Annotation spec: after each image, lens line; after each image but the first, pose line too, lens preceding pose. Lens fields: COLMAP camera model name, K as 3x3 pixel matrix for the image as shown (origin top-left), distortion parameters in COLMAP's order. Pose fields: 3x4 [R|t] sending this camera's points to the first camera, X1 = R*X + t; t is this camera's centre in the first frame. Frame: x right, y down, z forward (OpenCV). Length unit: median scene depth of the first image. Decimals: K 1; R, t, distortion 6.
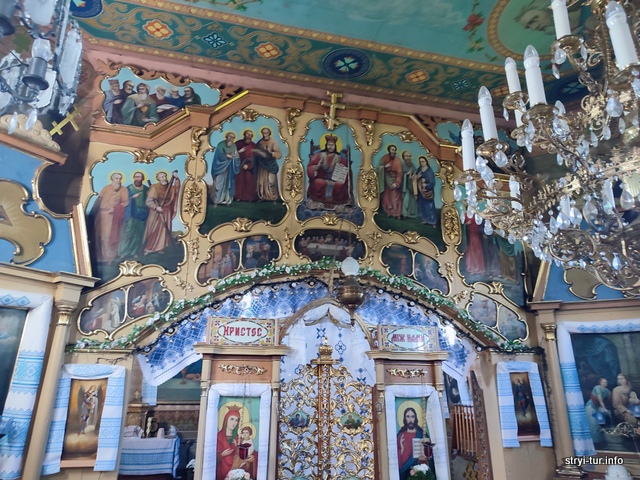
lens RADIAL K [[459.2, 0, 320.0], [0, 459.2, 240.0], [0, 0, 1]] dist [0.007918, -0.001093]
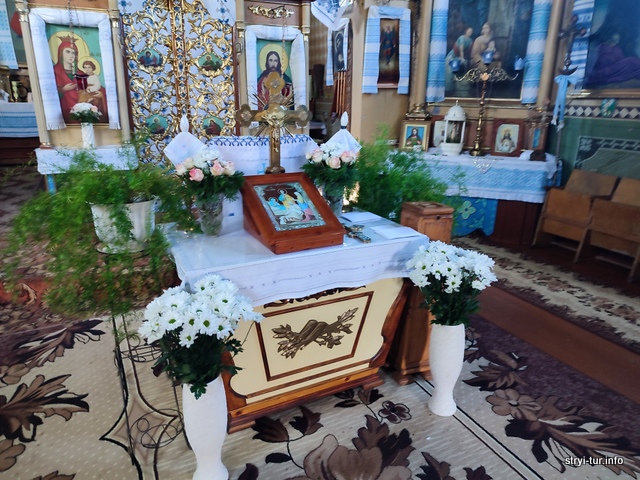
lens RADIAL K [[459.2, 0, 320.0], [0, 459.2, 240.0], [0, 0, 1]] dist [0.007918, -0.001093]
pose [[0.984995, -0.040107, 0.167856, 0.119174], [-0.067893, 0.804143, 0.590546, 0.111957], [-0.158665, -0.593081, 0.789354, -0.006752]]
